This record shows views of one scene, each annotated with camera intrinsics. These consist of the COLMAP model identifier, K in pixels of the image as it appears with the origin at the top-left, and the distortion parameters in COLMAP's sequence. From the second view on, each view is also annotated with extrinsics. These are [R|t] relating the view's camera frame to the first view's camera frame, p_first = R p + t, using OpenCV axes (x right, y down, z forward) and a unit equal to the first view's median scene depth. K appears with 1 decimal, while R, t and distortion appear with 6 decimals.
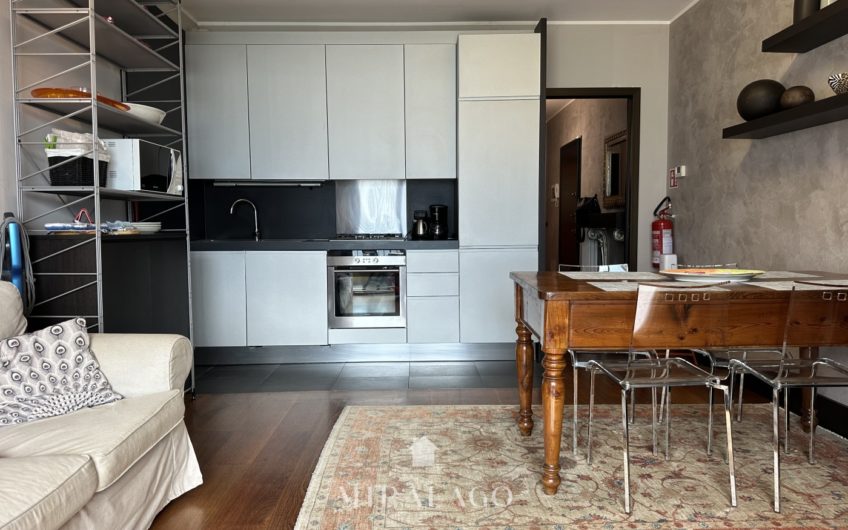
lens RADIAL K [[600.3, 0, 421.2], [0, 600.3, 262.5], [0, 0, 1]] dist [0.089586, -0.120952]
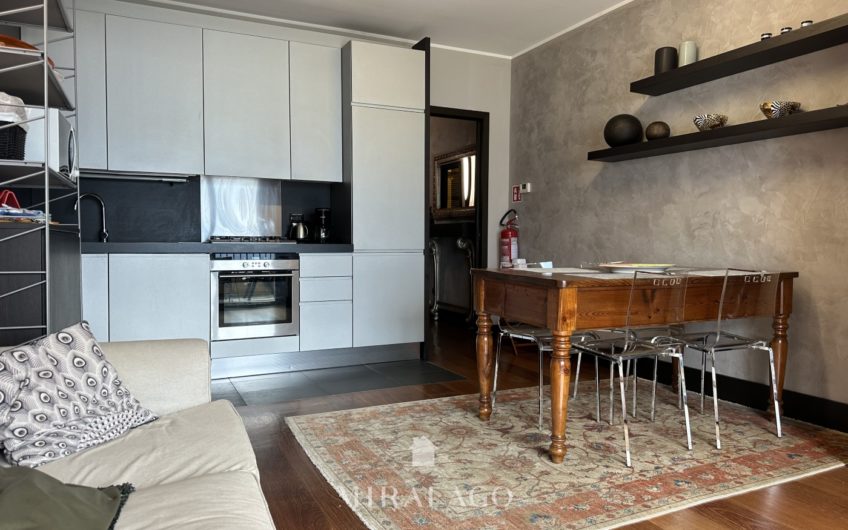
lens RADIAL K [[600.6, 0, 424.0], [0, 600.6, 265.0], [0, 0, 1]] dist [0.103913, -0.127891]
pose [[0.906040, -0.004453, 0.423169, -0.363893], [0.014179, 0.999703, -0.019839, 0.027838], [-0.422955, 0.023975, 0.905834, 0.063350]]
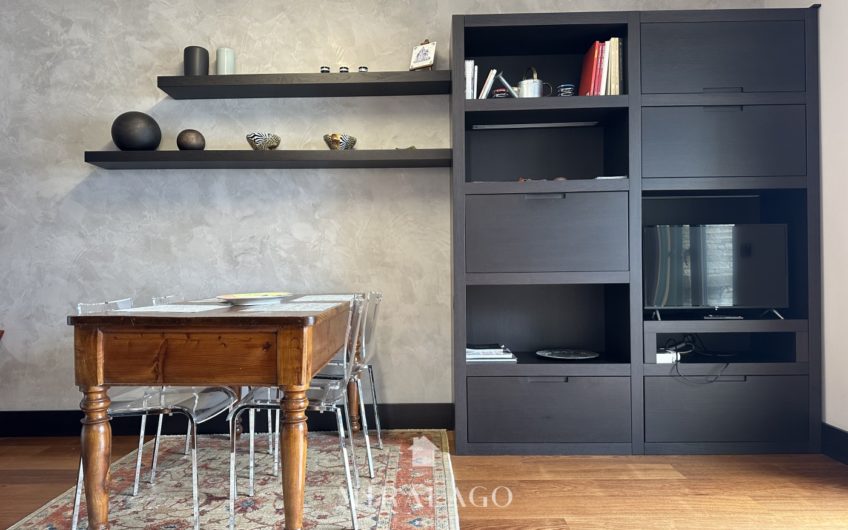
lens RADIAL K [[599.0, 0, 417.7], [0, 599.0, 266.2], [0, 0, 1]] dist [0.109350, -0.161725]
pose [[0.020635, 0.010088, 0.999736, -0.462126], [0.079095, 0.996799, -0.011691, -0.000459], [-0.996653, 0.079315, 0.019771, 0.594305]]
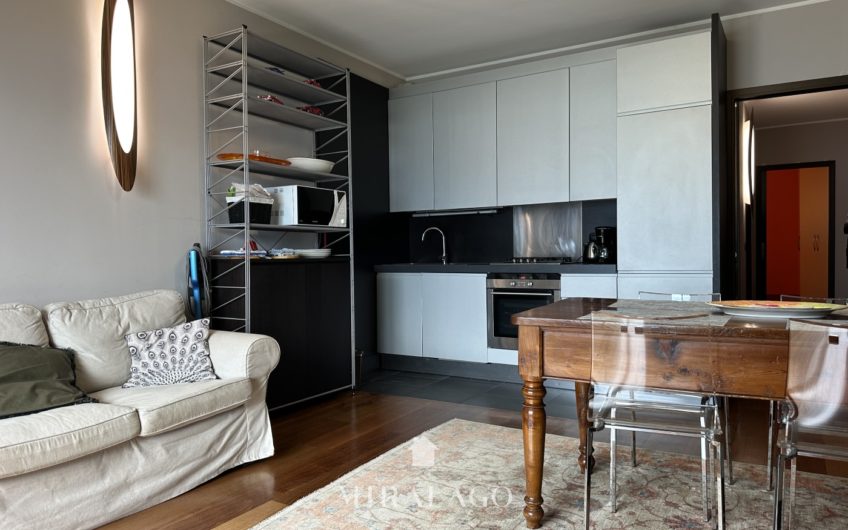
lens RADIAL K [[597.6, 0, 421.2], [0, 597.6, 266.9], [0, 0, 1]] dist [0.150452, -0.277464]
pose [[0.852013, 0.008046, -0.523459, 0.427494], [-0.025073, 0.999362, -0.025450, -0.002669], [0.522920, 0.034808, 0.851671, 0.053982]]
